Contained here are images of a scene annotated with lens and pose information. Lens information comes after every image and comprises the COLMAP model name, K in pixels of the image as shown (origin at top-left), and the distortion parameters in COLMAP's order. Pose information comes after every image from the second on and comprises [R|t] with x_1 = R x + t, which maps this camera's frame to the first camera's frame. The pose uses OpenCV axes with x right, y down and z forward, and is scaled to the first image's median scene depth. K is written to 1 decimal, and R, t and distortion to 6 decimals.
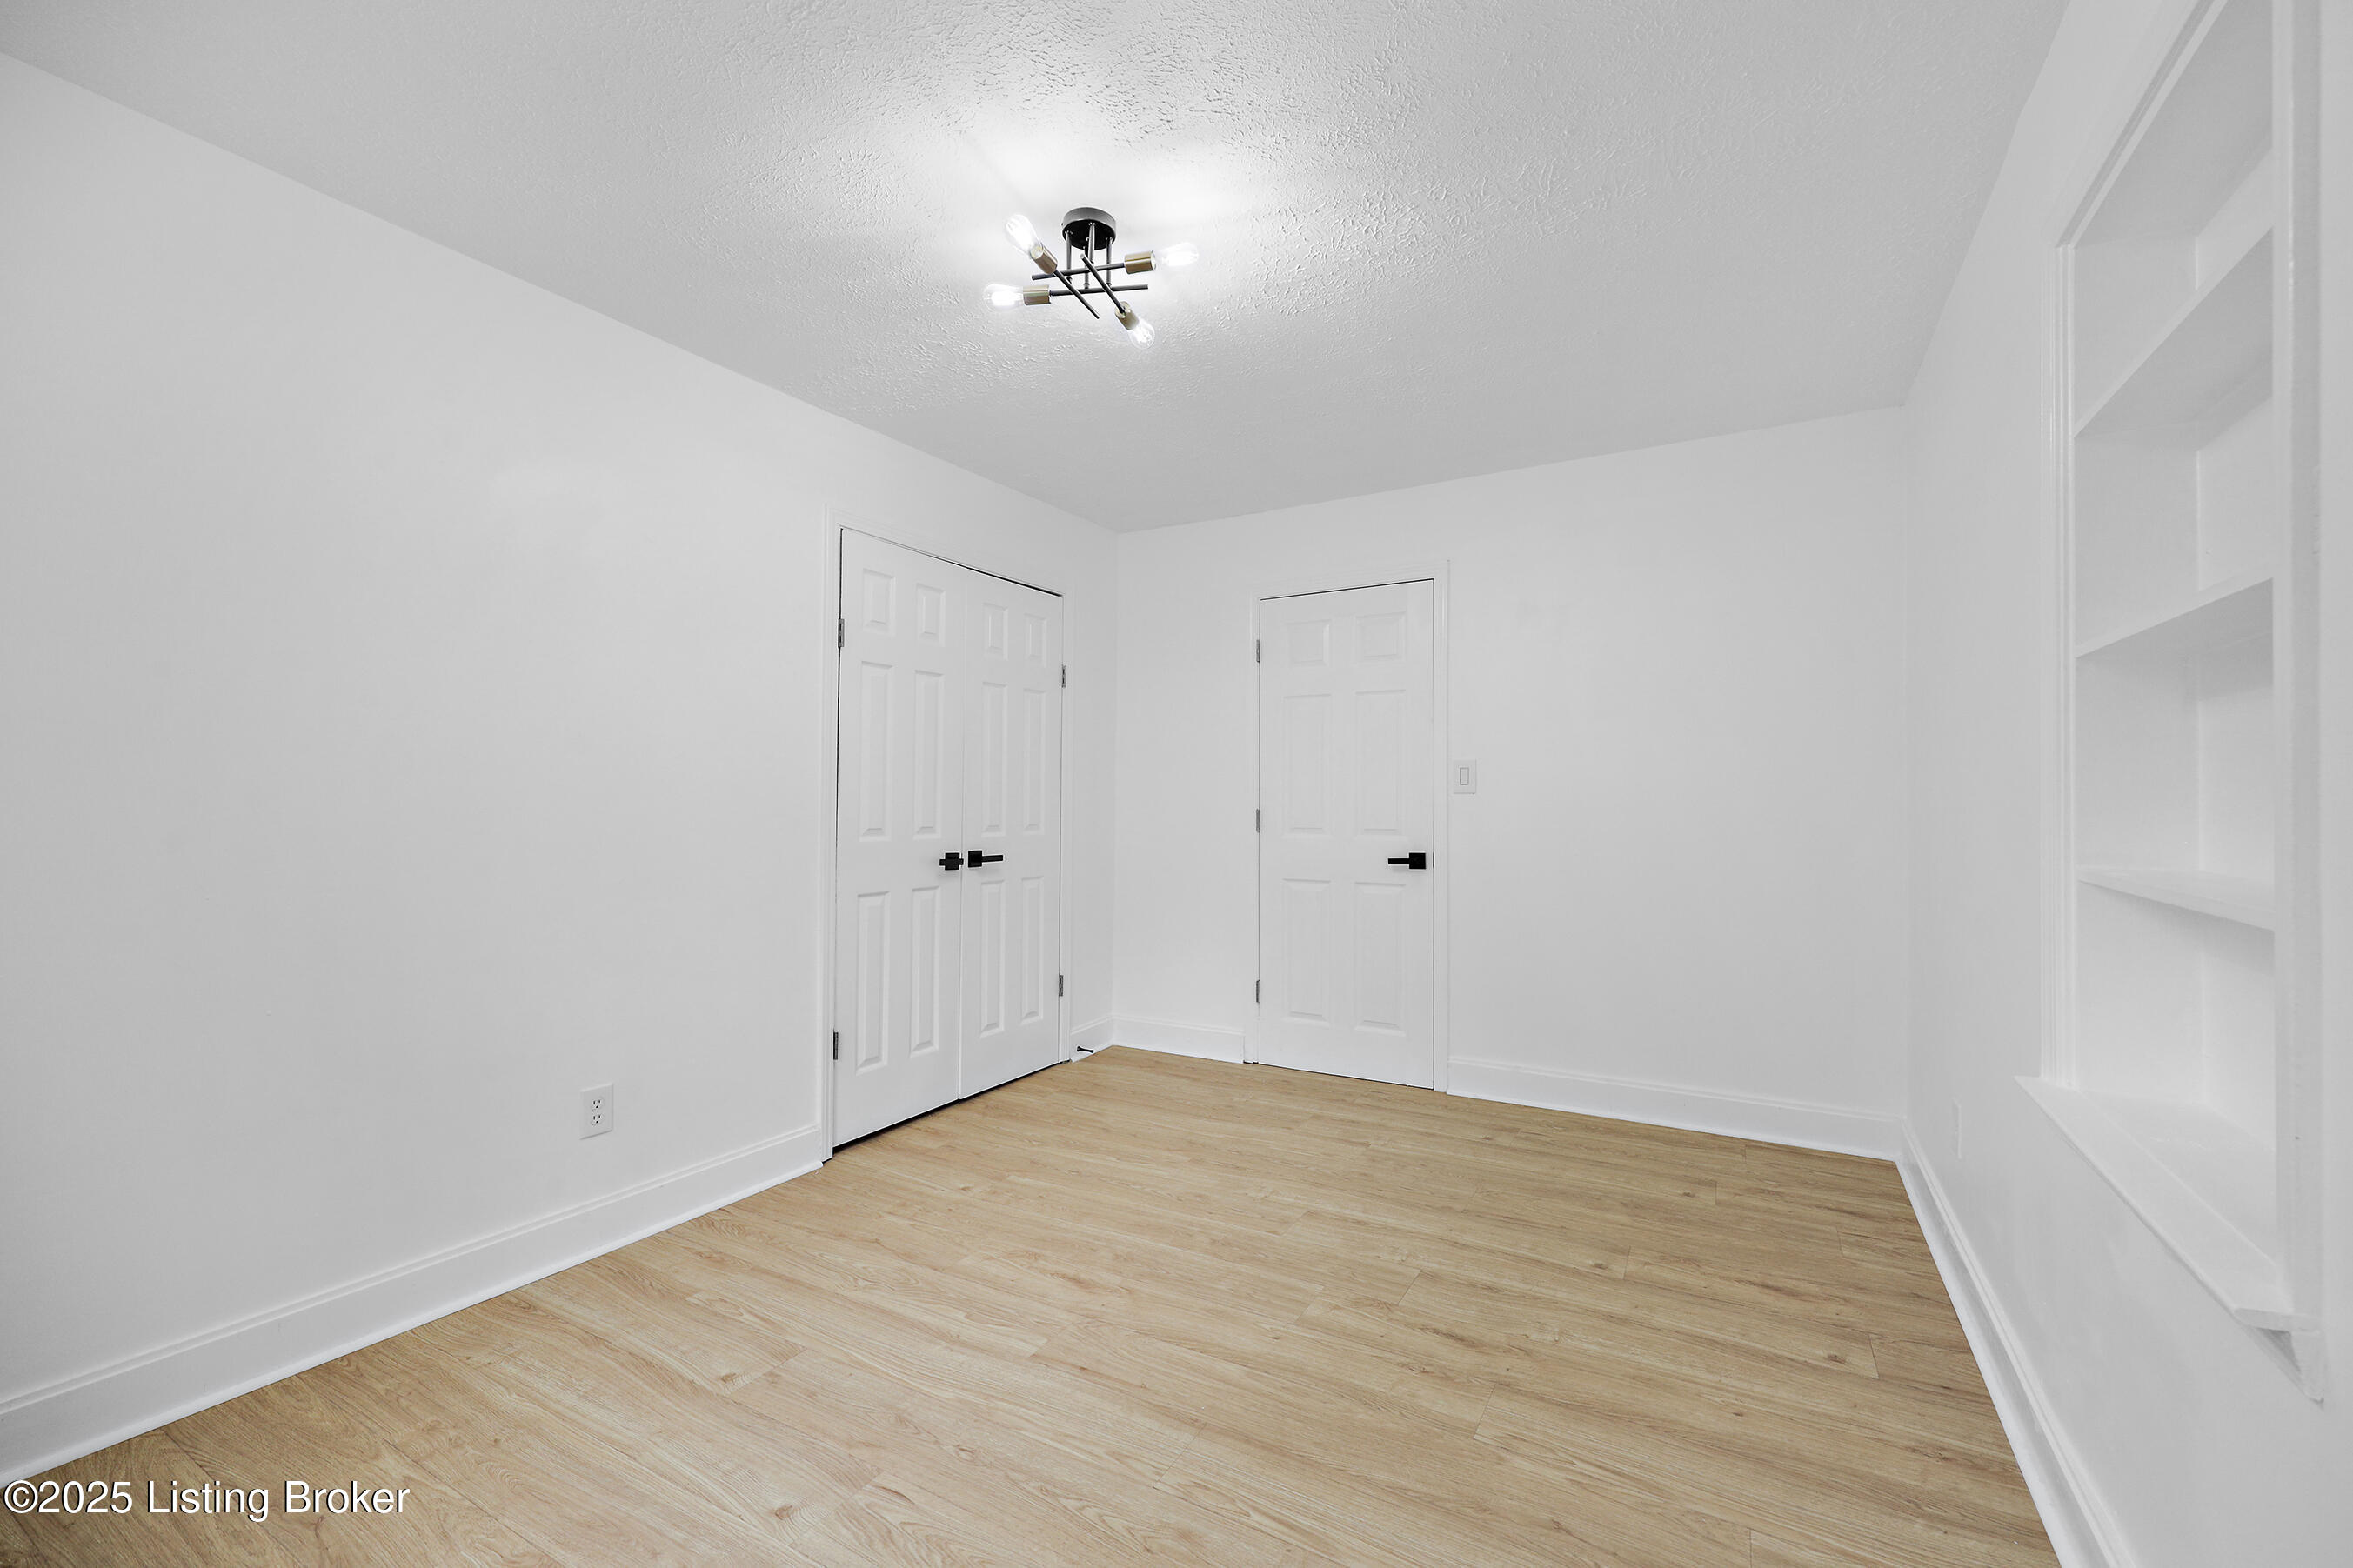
lens RADIAL K [[951.5, 0, 1189.5], [0, 951.5, 778.8], [0, 0, 1]] dist [-0.000634, -0.000217]
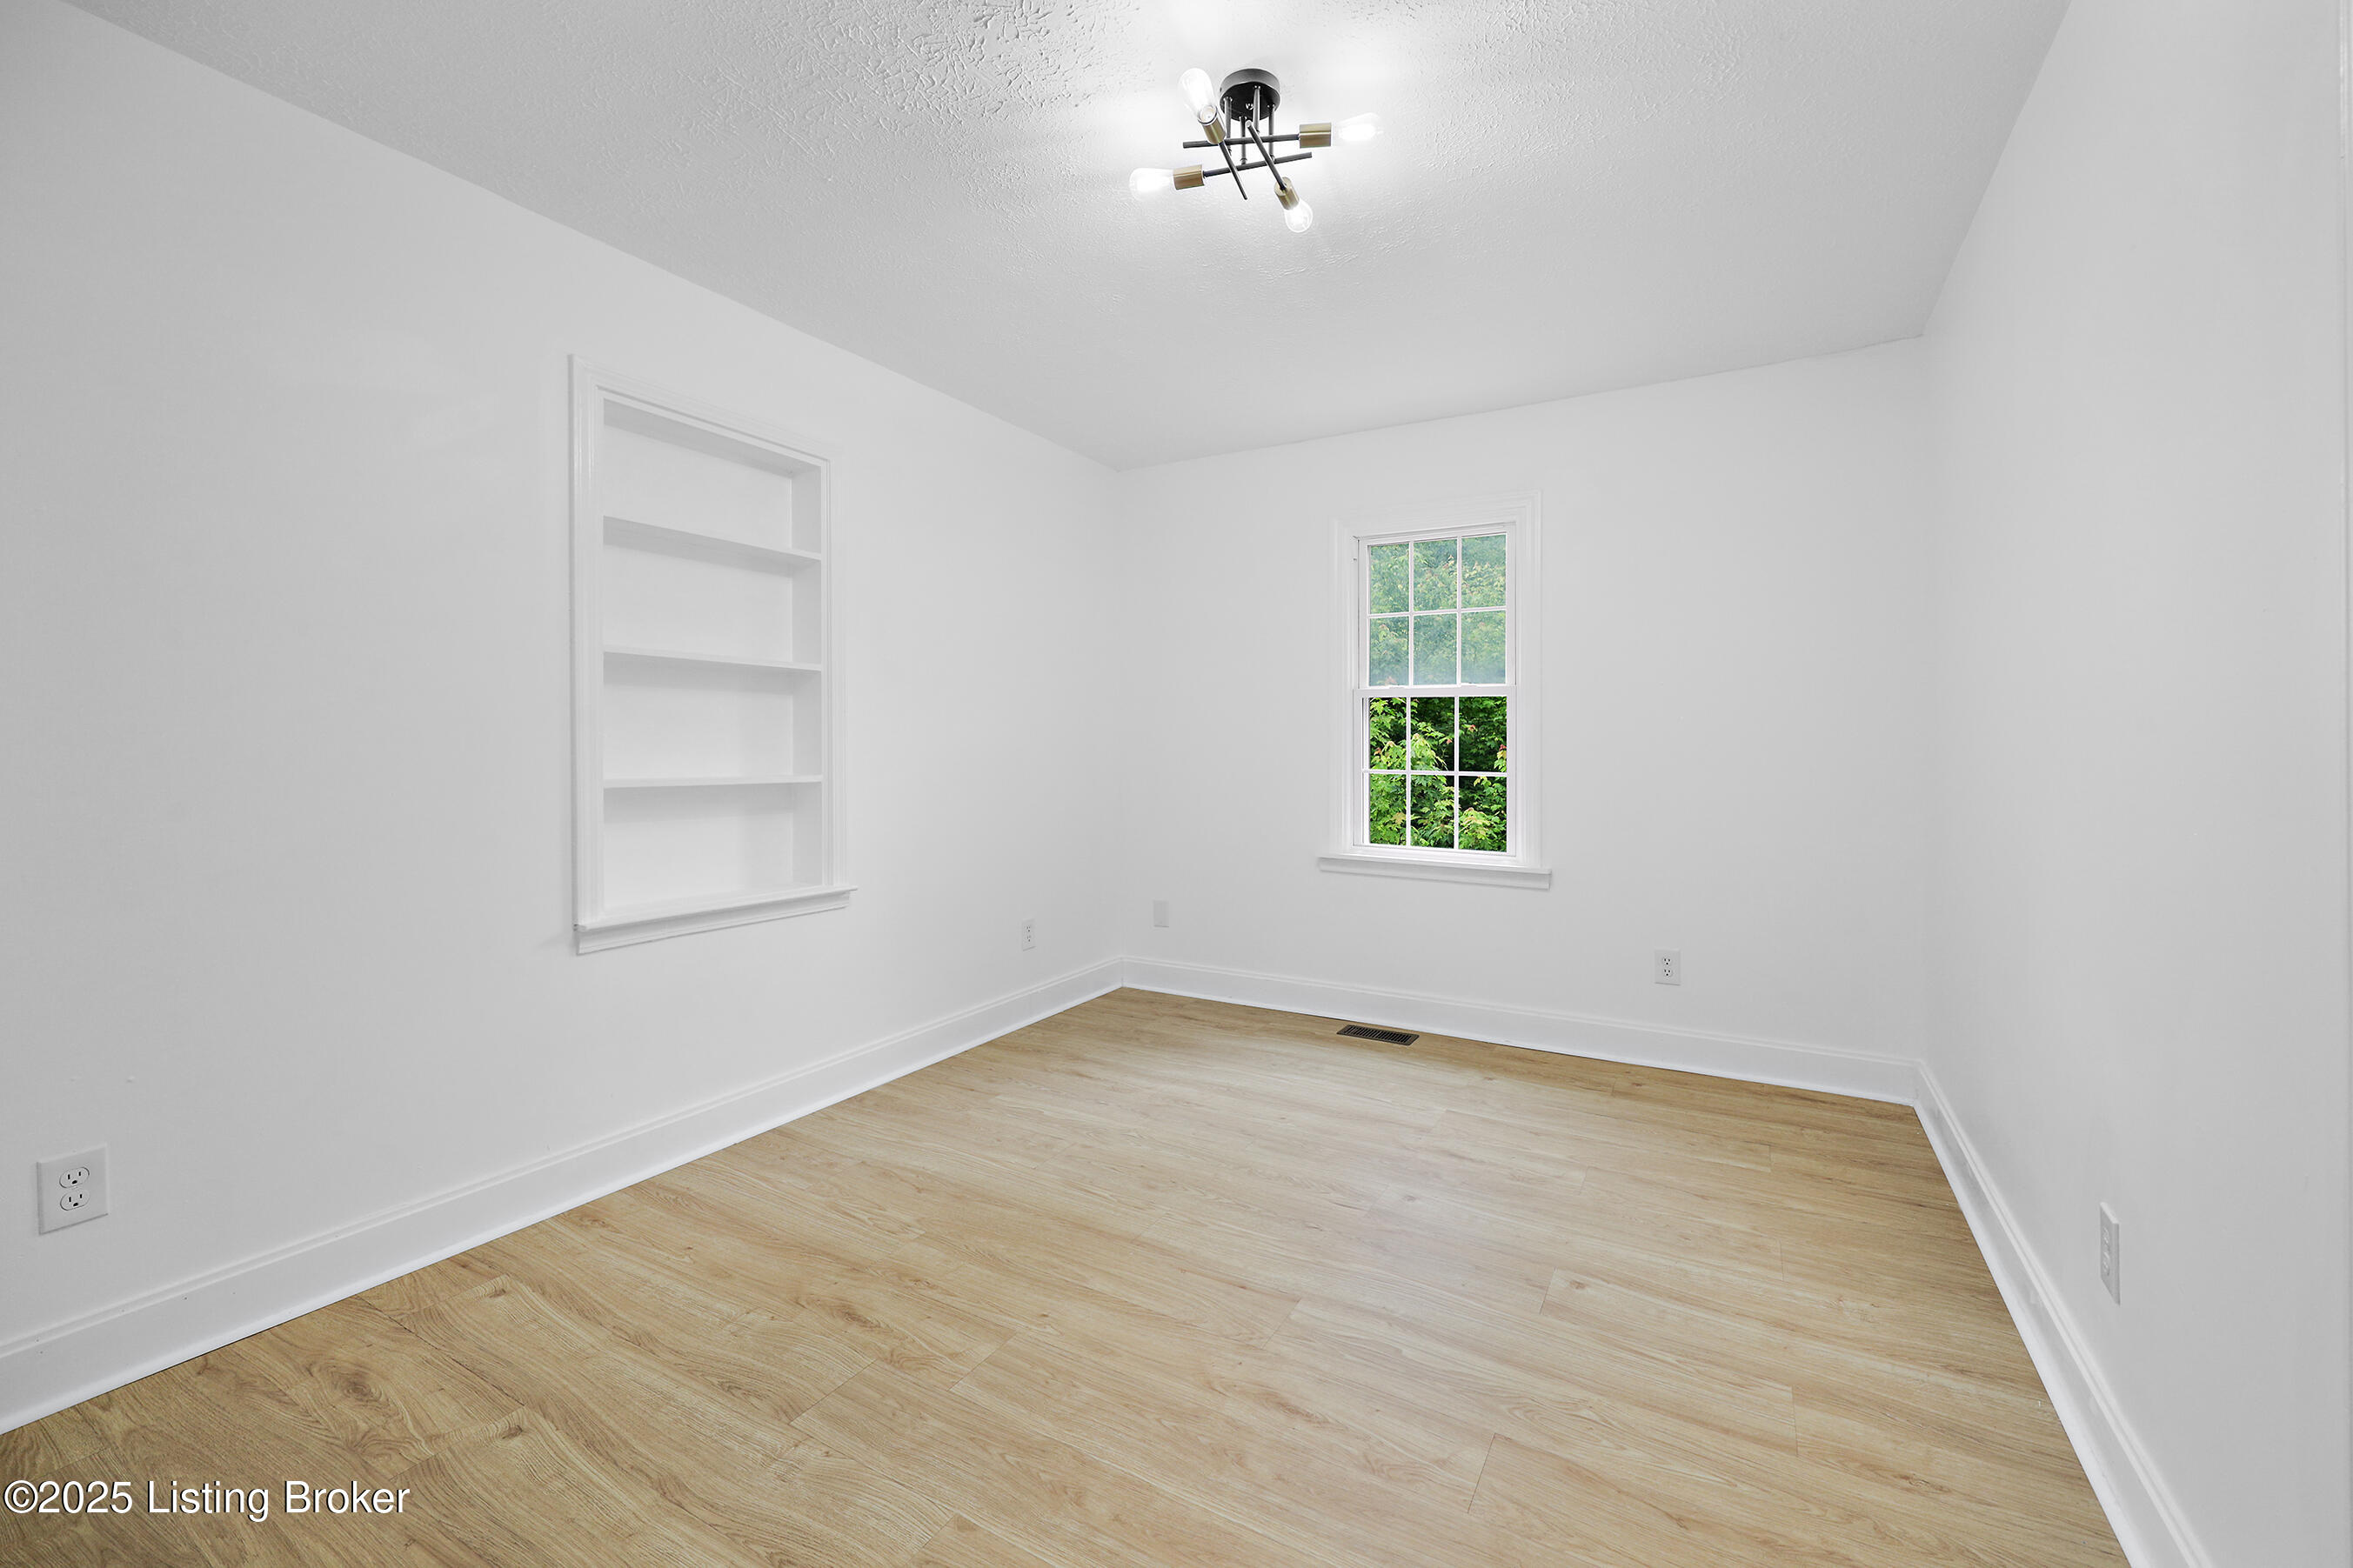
lens RADIAL K [[951.5, 0, 1189.5], [0, 951.5, 778.8], [0, 0, 1]] dist [-0.000634, -0.000217]
pose [[-0.999996, 0.002778, -0.000388, -0.052234], [0.002773, 0.999924, 0.011978, 0.051695], [0.000421, 0.011977, -0.999928, 1.916887]]
